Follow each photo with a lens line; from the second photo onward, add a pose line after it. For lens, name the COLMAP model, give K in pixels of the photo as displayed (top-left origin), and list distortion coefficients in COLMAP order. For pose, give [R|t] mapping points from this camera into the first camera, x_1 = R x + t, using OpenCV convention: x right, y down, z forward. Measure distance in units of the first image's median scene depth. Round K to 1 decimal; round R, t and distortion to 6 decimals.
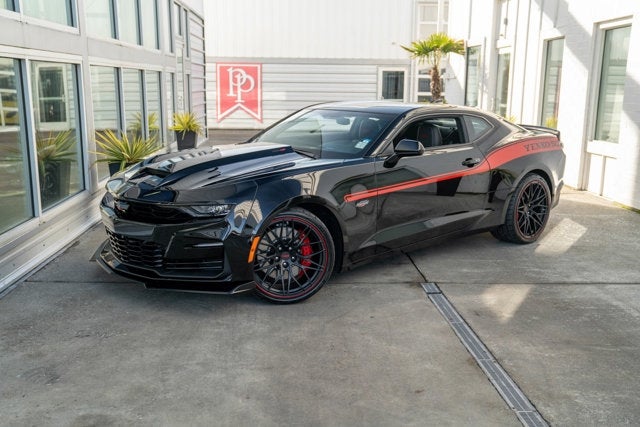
lens RADIAL K [[645.0, 0, 316.4], [0, 645.0, 217.7], [0, 0, 1]] dist [0.047459, 0.000000]
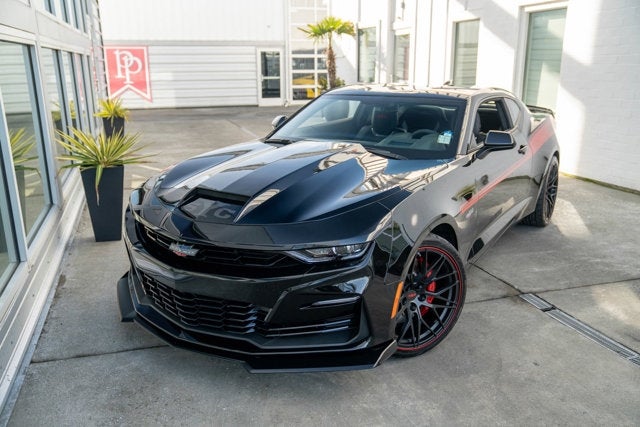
lens RADIAL K [[536.4, 0, 307.0], [0, 536.4, 208.6], [0, 0, 1]] dist [-0.052040, 0.067078]
pose [[0.967881, -0.080501, 0.238173, -0.108399], [0.065419, 0.995359, 0.070581, -0.033309], [-0.242750, -0.052733, 0.968655, 0.148133]]
